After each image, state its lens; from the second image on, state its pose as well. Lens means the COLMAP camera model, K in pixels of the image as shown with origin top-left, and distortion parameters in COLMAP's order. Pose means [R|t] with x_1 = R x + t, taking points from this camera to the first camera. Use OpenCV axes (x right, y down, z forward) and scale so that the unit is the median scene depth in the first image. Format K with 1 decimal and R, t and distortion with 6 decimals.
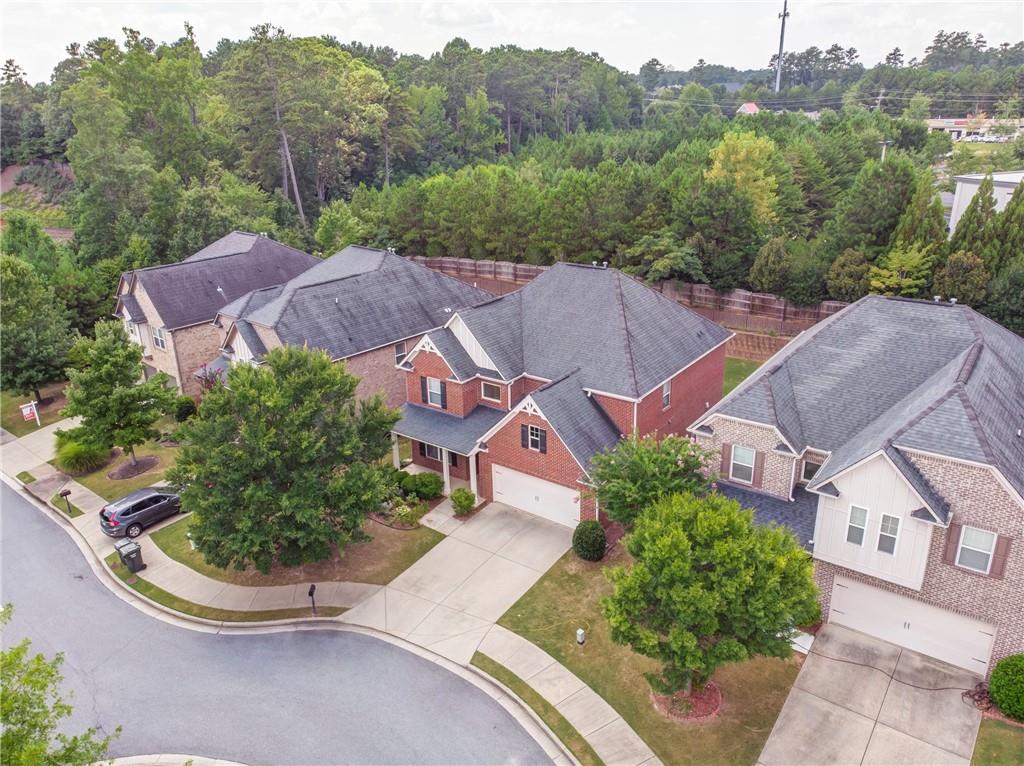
lens RADIAL K [[728.3, 0, 512.0], [0, 728.3, 383.0], [0, 0, 1]] dist [0.014692, 0.004659]
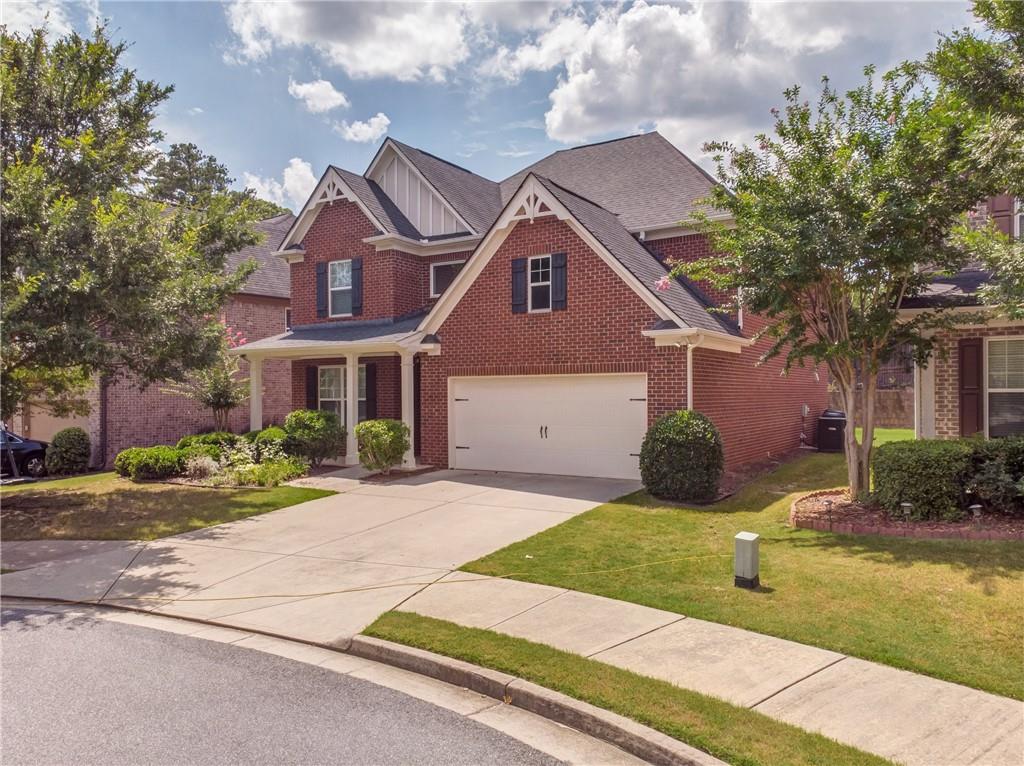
lens RADIAL K [[761.6, 0, 509.7], [0, 761.6, 402.3], [0, 0, 1]] dist [0.076460, 0.000253]
pose [[0.998038, 0.013172, 0.061217, -0.016695], [0.008254, 0.941417, -0.337143, 0.285810], [-0.062072, 0.336987, 0.939461, 0.506069]]
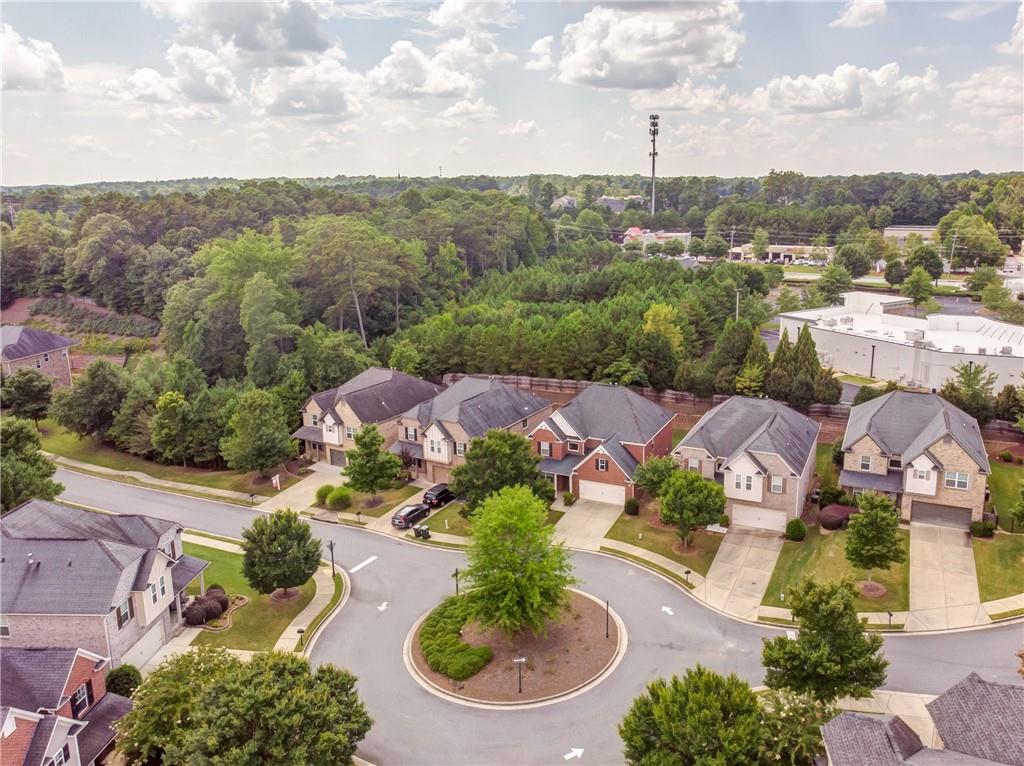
lens RADIAL K [[704.4, 0, 551.8], [0, 704.4, 380.5], [0, 0, 1]] dist [0.055085, -0.000499]
pose [[0.981135, -0.038279, 0.189496, -0.471759], [0.062109, 0.990652, -0.121457, 0.066239], [-0.183075, 0.130936, 0.974340, -1.012418]]
